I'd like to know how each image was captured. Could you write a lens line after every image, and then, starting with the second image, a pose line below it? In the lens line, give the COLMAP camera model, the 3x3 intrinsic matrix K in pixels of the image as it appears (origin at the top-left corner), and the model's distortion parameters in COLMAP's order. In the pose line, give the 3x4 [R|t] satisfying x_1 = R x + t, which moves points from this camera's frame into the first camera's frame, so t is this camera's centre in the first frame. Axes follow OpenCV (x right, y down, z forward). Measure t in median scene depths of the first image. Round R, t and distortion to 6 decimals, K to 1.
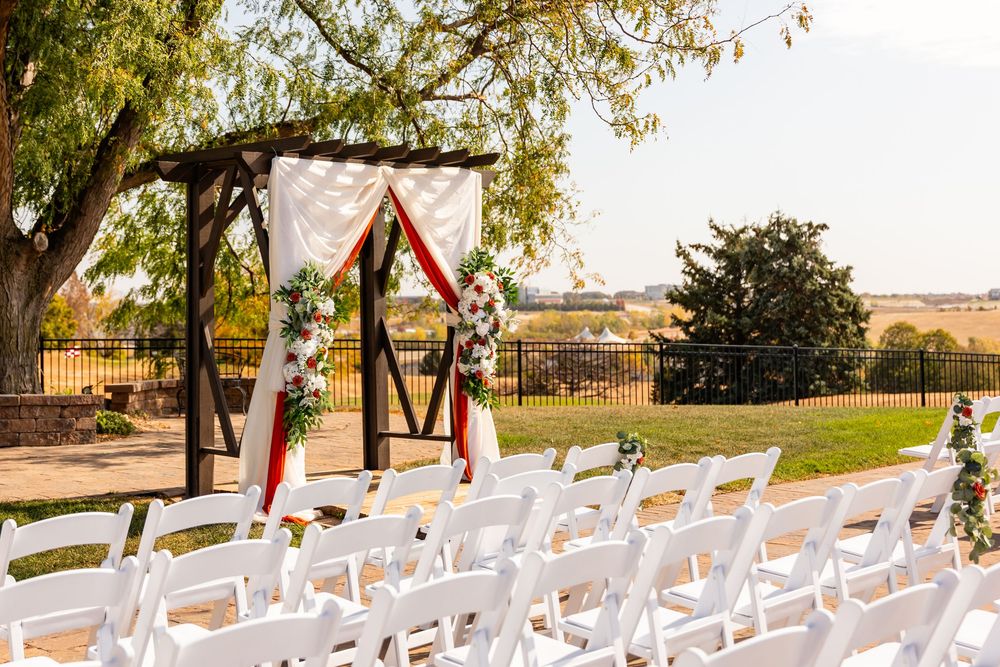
lens RADIAL K [[1255.9, 0, 500.0], [0, 1255.9, 333.5], [0, 0, 1]] dist [-0.011658, 0.009009]
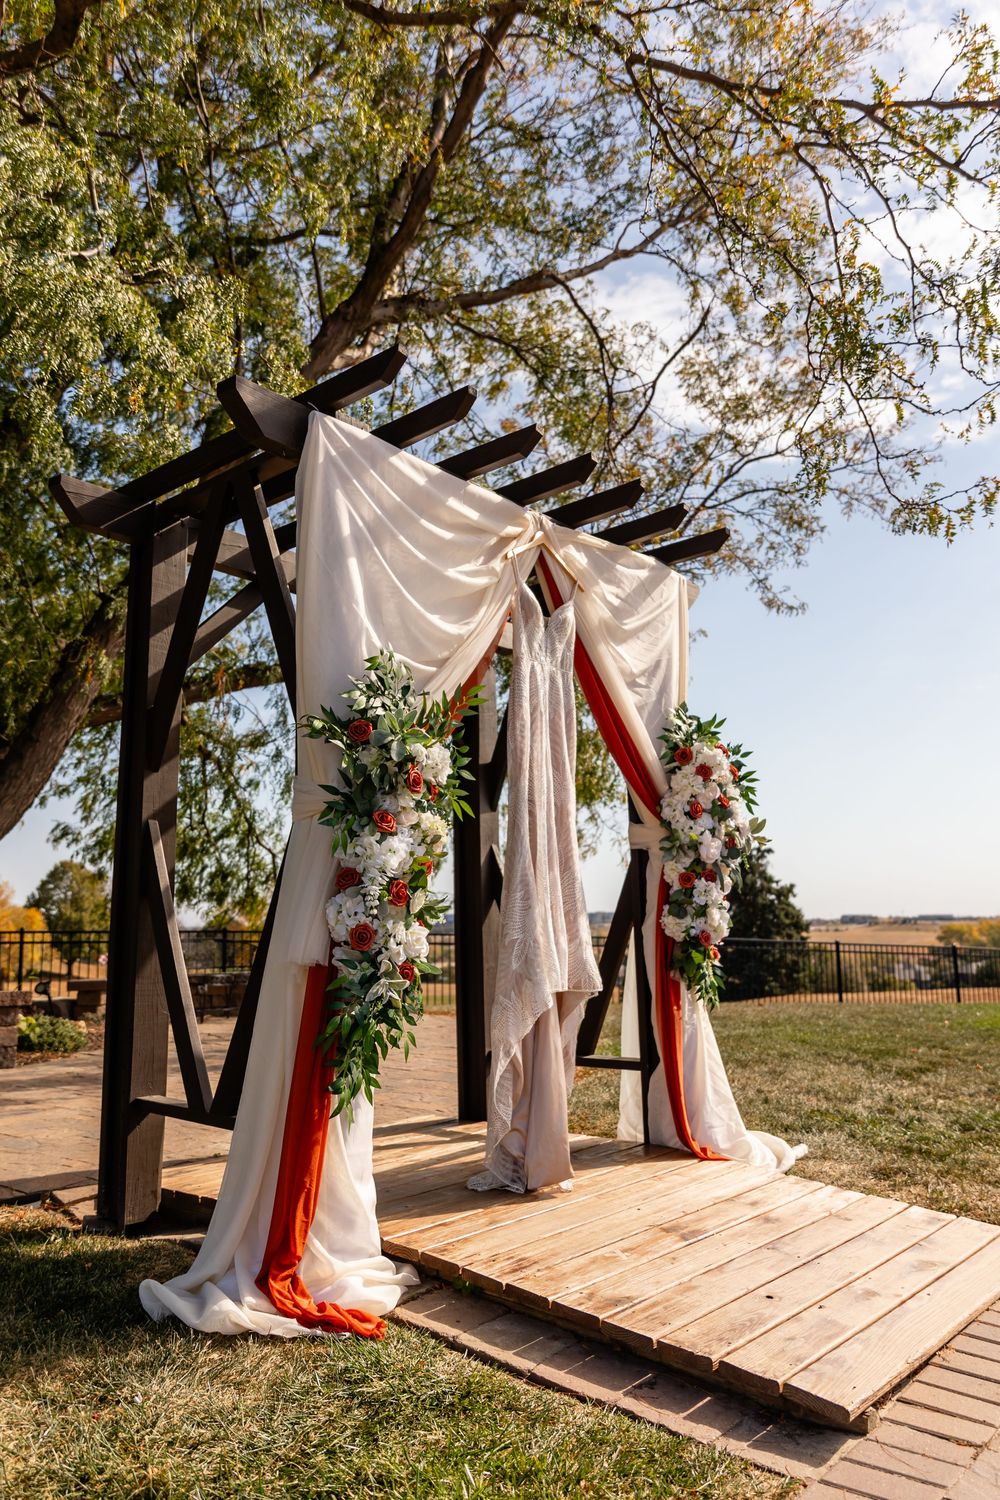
lens RADIAL K [[1033.7, 0, 562.3], [0, 1033.7, 815.0], [0, 0, 1]] dist [-0.004359, -0.000934]
pose [[0.997394, 0.003851, 0.072038, -0.105706], [0.005215, 0.992112, -0.125246, 0.035273], [-0.071952, 0.125295, 0.989507, 0.579687]]
